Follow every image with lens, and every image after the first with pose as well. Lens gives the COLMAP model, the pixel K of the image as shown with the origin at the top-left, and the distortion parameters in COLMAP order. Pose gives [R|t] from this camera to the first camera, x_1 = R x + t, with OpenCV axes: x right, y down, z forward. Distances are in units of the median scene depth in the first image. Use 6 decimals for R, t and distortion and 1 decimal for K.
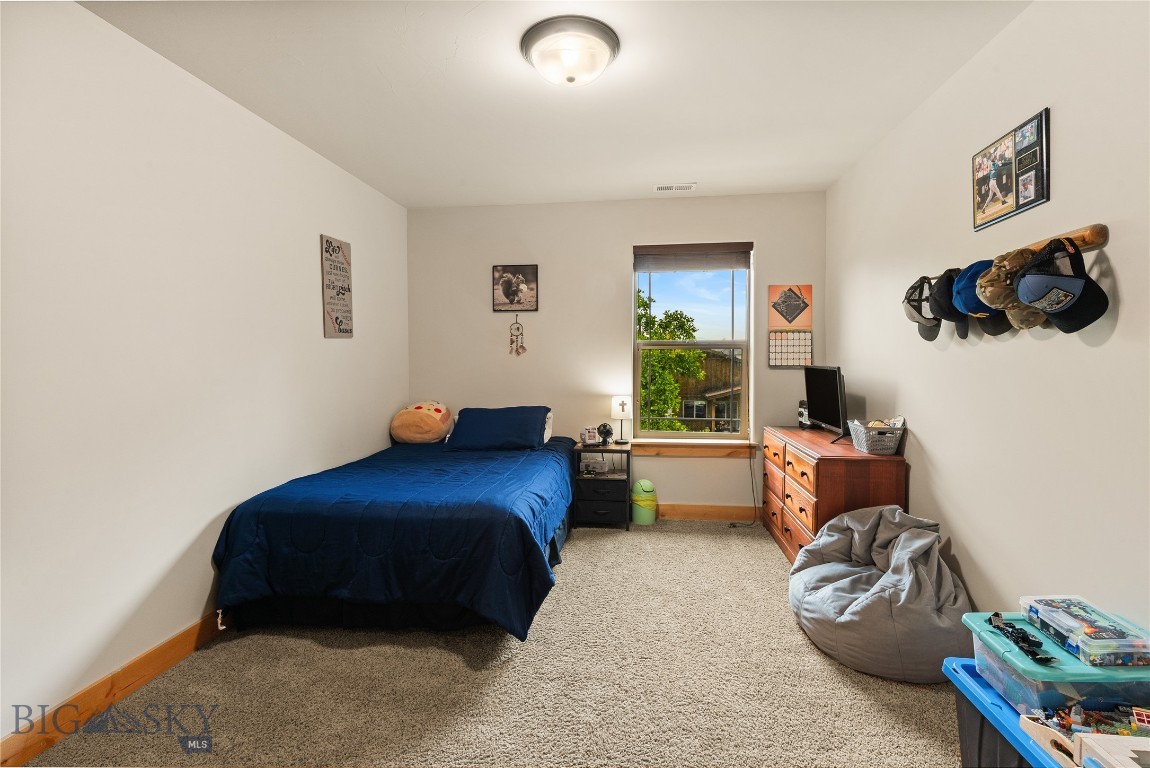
lens RADIAL K [[538.8, 0, 577.1], [0, 538.8, 375.9], [0, 0, 1]] dist [-0.011494, 0.005514]
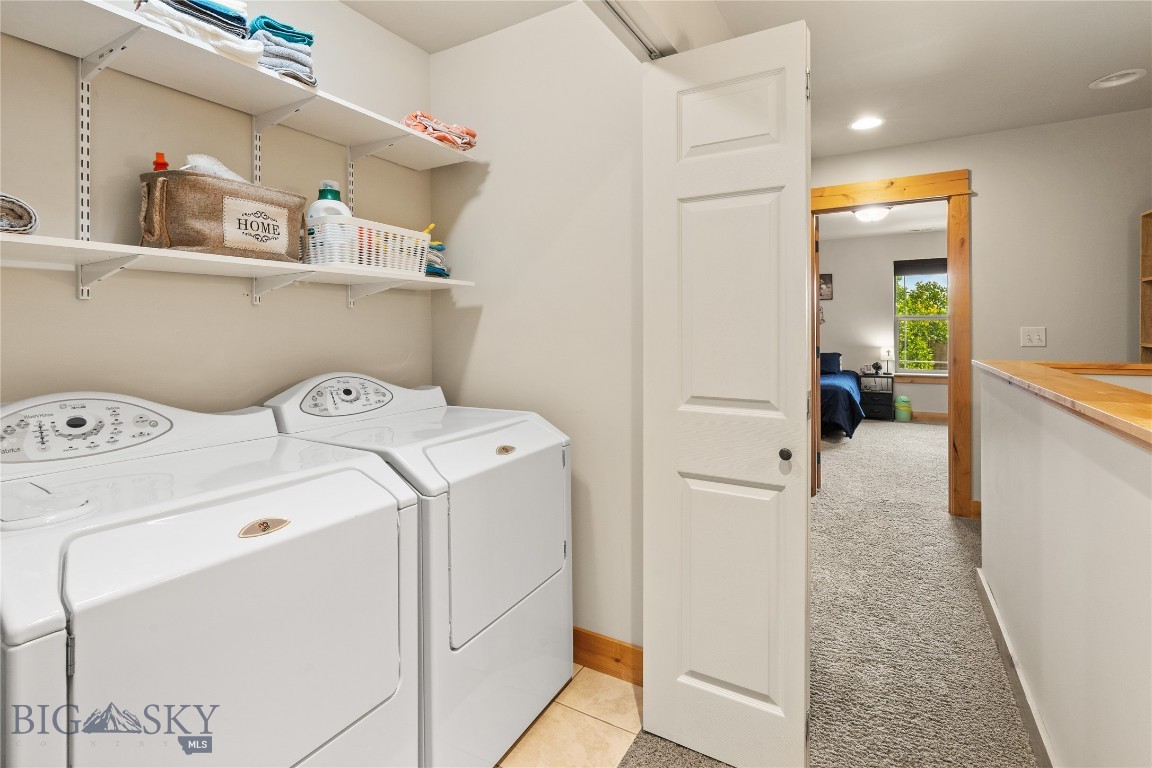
lens RADIAL K [[539.7, 0, 572.4], [0, 539.7, 324.0], [0, 0, 1]] dist [-0.011494, 0.005514]
pose [[0.917125, -0.004623, -0.398574, -0.156176], [-0.010413, 0.999314, -0.035552, 0.033817], [0.398465, 0.036756, 0.916447, -0.998477]]
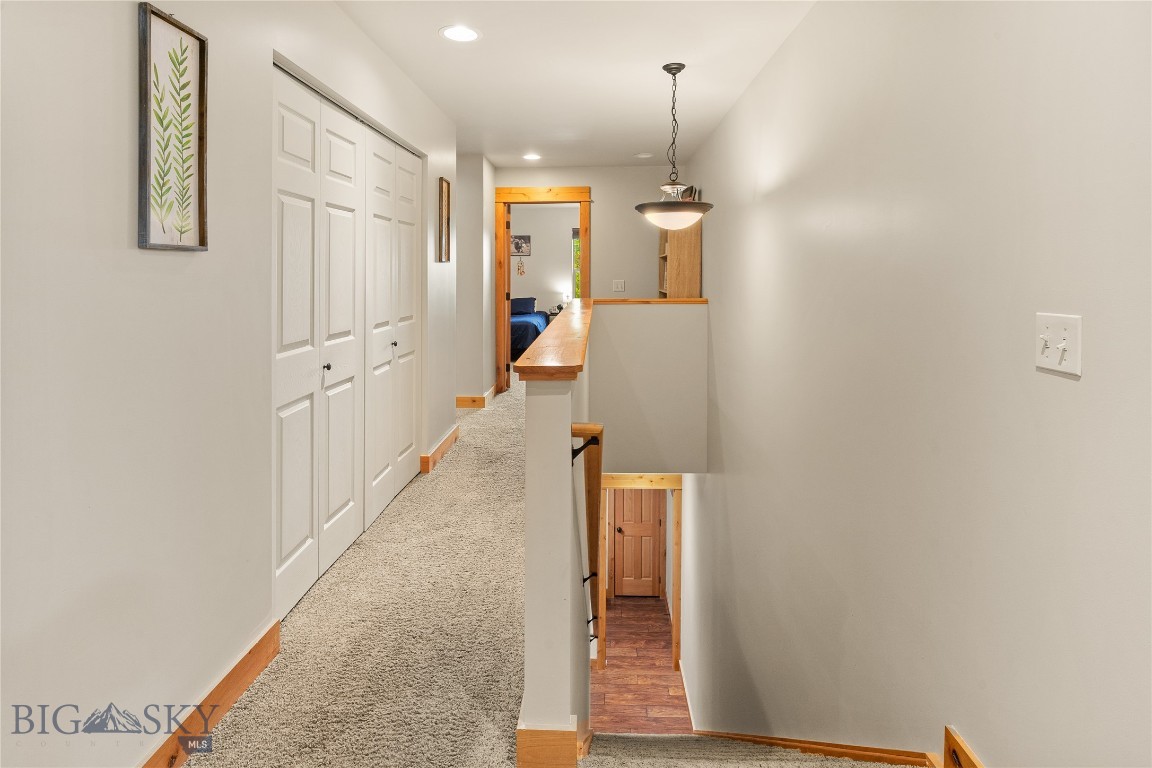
lens RADIAL K [[583.5, 0, 564.1], [0, 583.5, 290.0], [0, 0, 1]] dist [-0.008119, -0.003916]
pose [[0.998027, 0.000970, 0.062774, -0.087398], [-0.000755, 0.999994, -0.003459, 0.032376], [-0.062777, 0.003405, 0.998022, -1.493384]]
